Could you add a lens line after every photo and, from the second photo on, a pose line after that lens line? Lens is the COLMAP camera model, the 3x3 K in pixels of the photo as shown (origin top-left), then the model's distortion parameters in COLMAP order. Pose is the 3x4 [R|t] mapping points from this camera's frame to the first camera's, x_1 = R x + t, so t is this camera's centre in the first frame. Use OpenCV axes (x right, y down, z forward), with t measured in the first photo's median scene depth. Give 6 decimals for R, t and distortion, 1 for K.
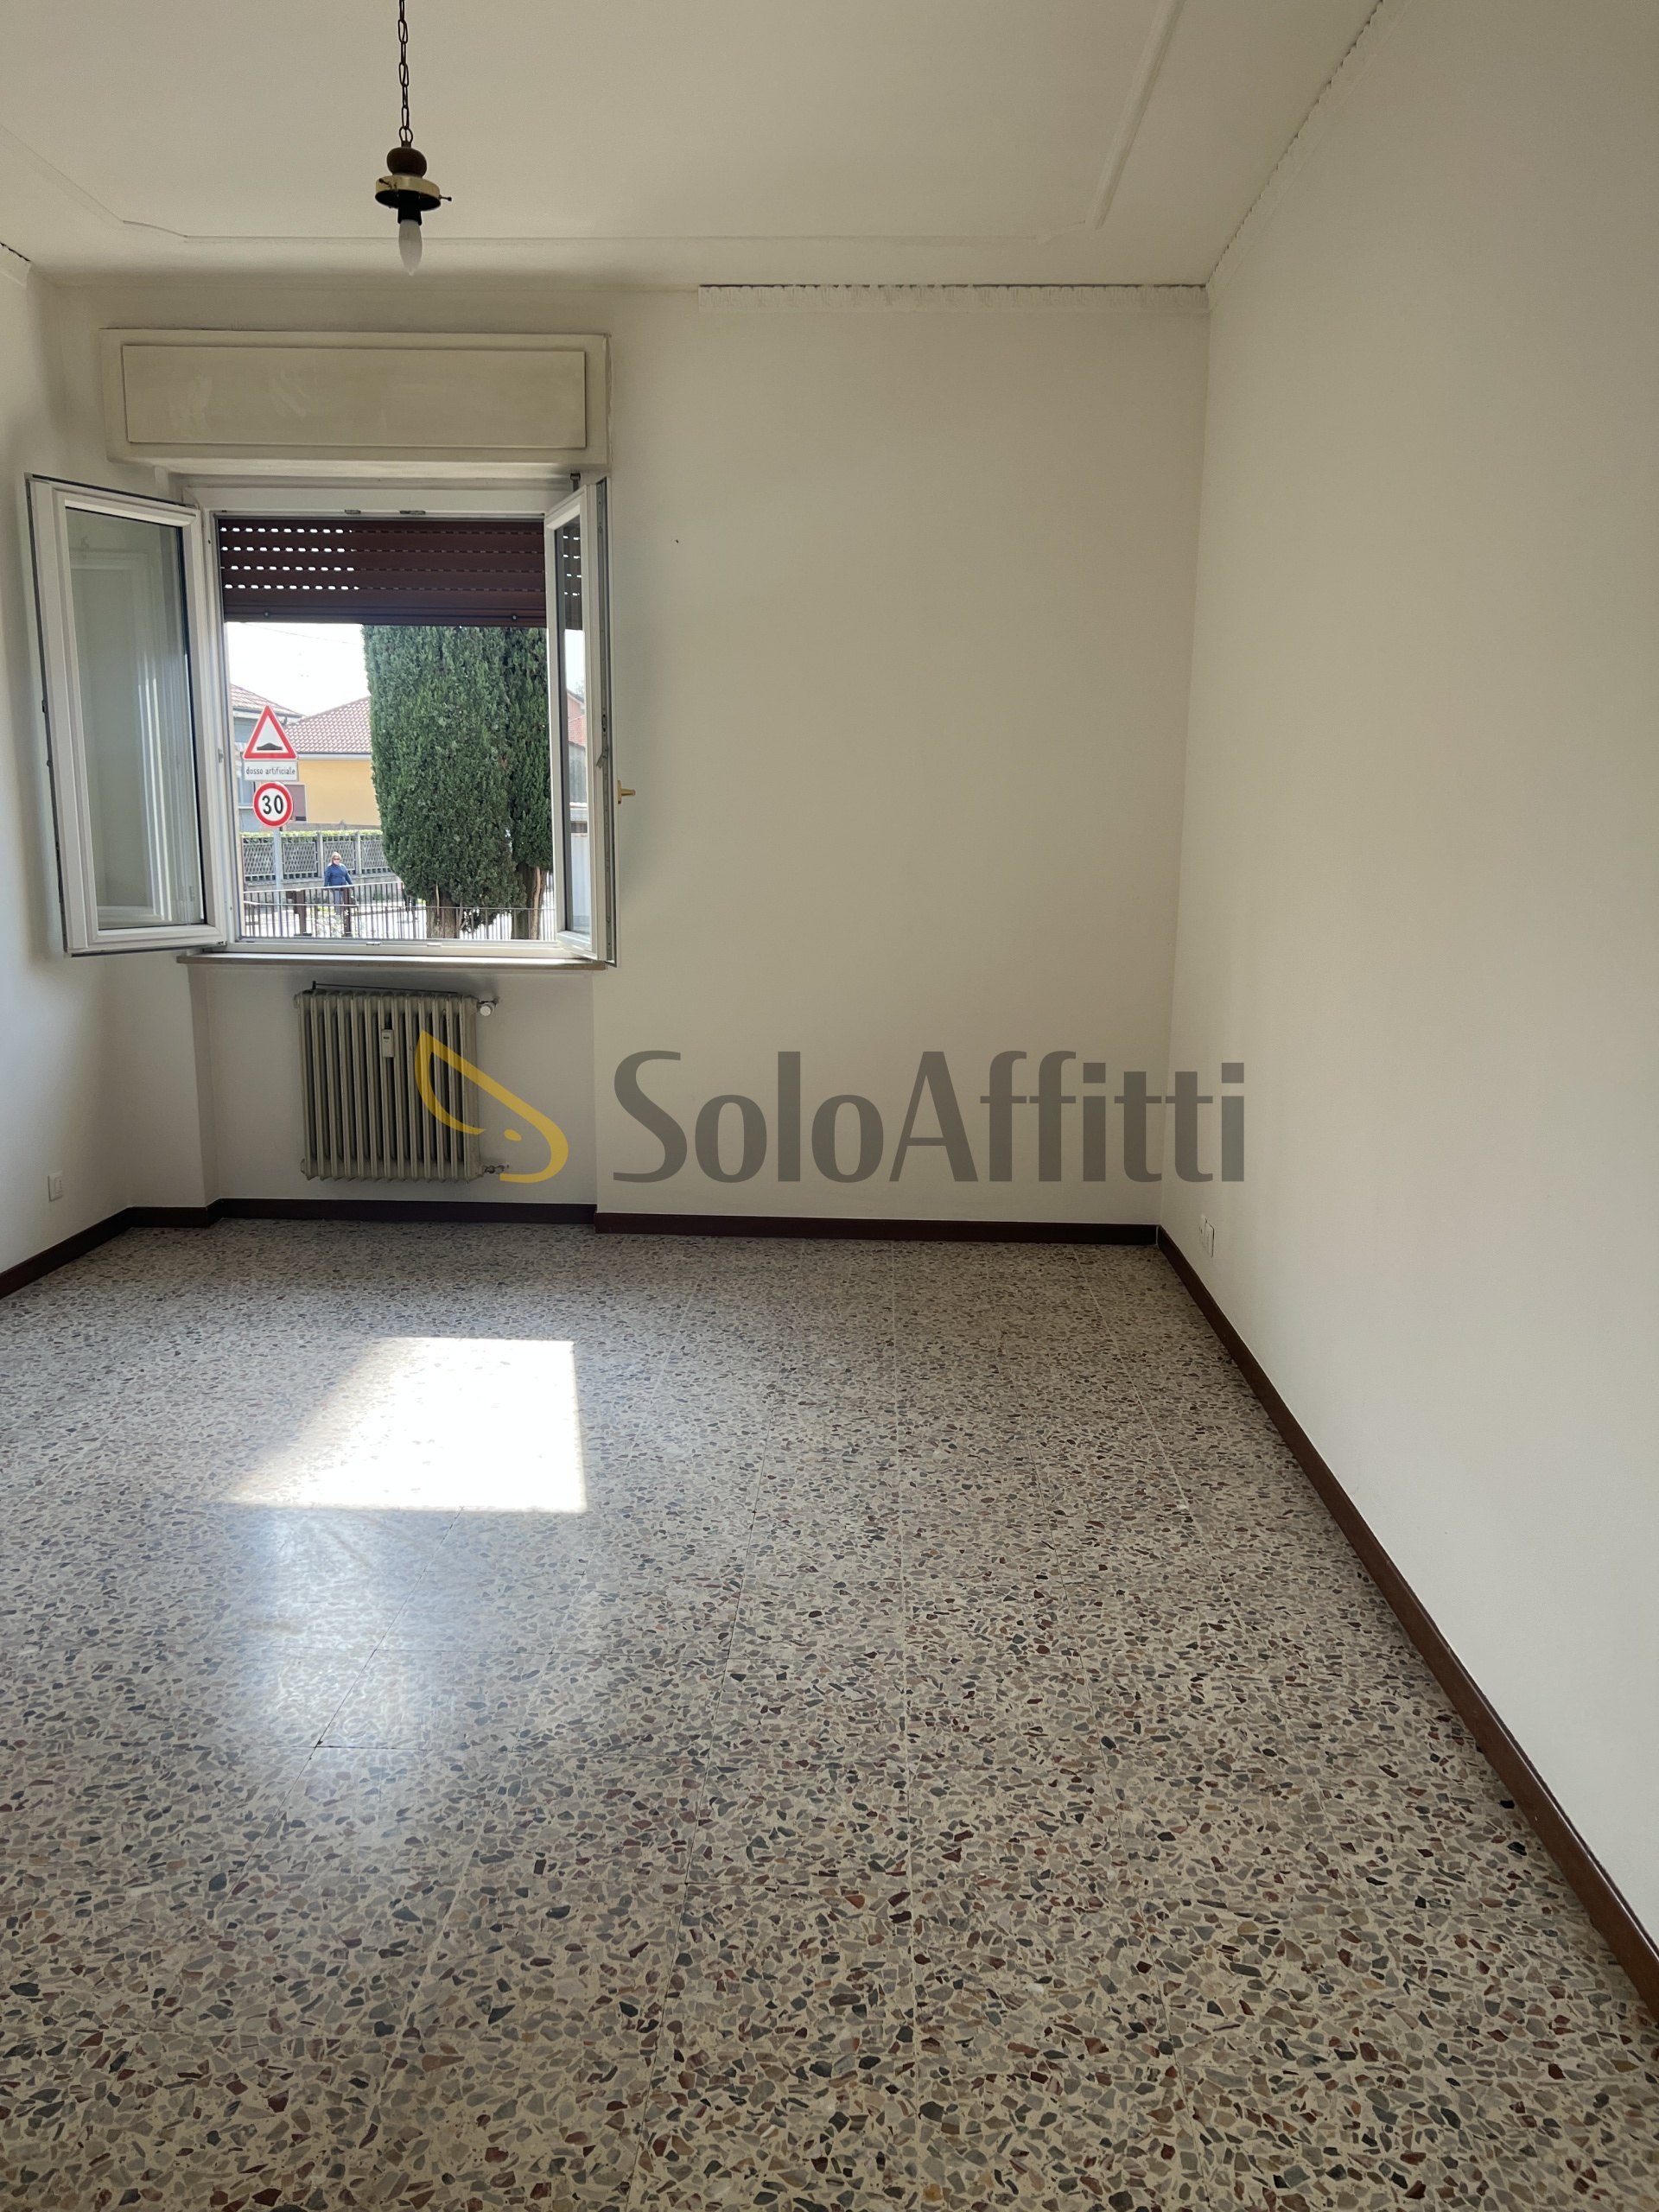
lens RADIAL K [[1661.7, 0, 829.5], [0, 1661.7, 1106.0], [0, 0, 1]] dist [0.052638, -0.085106]
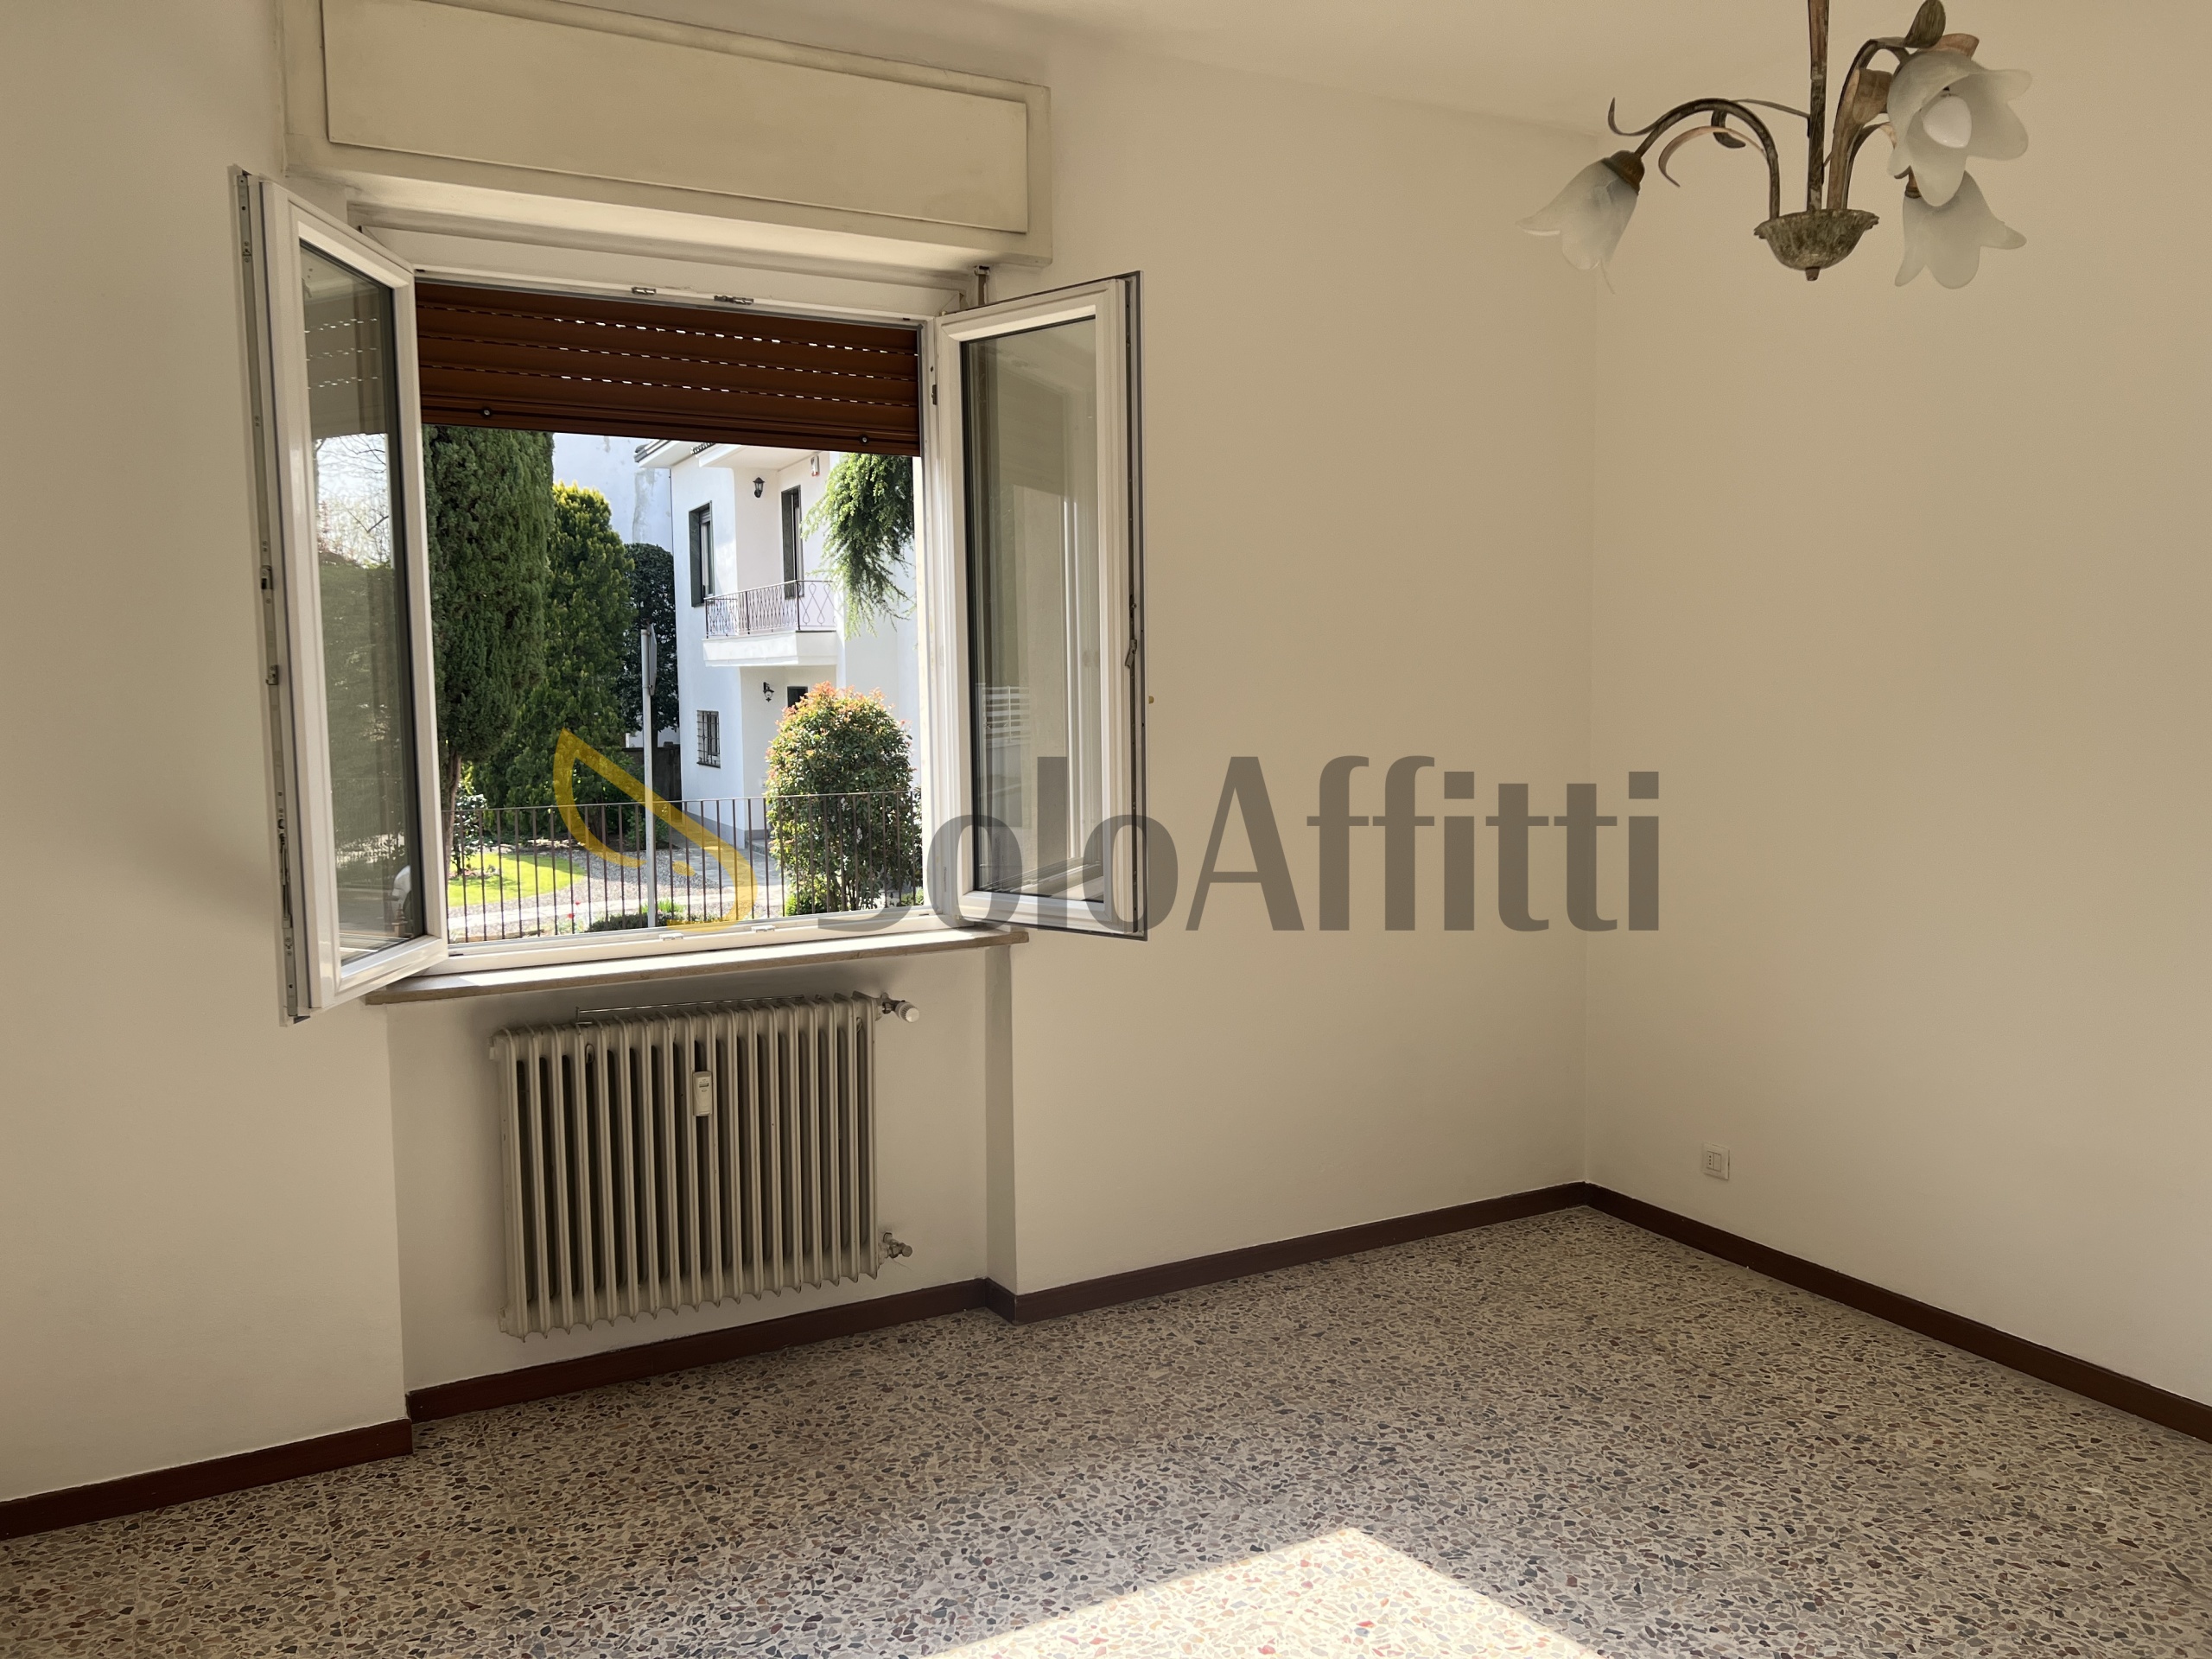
lens RADIAL K [[1661.7, 0, 1106.0], [0, 1661.7, 829.5], [0, 0, 1]] dist [0.052638, -0.085106]
pose [[0.854876, -0.068197, 0.514331, -0.457410], [0.115725, 0.991413, -0.060894, -0.081103], [-0.505761, 0.111578, 0.855427, 0.354250]]
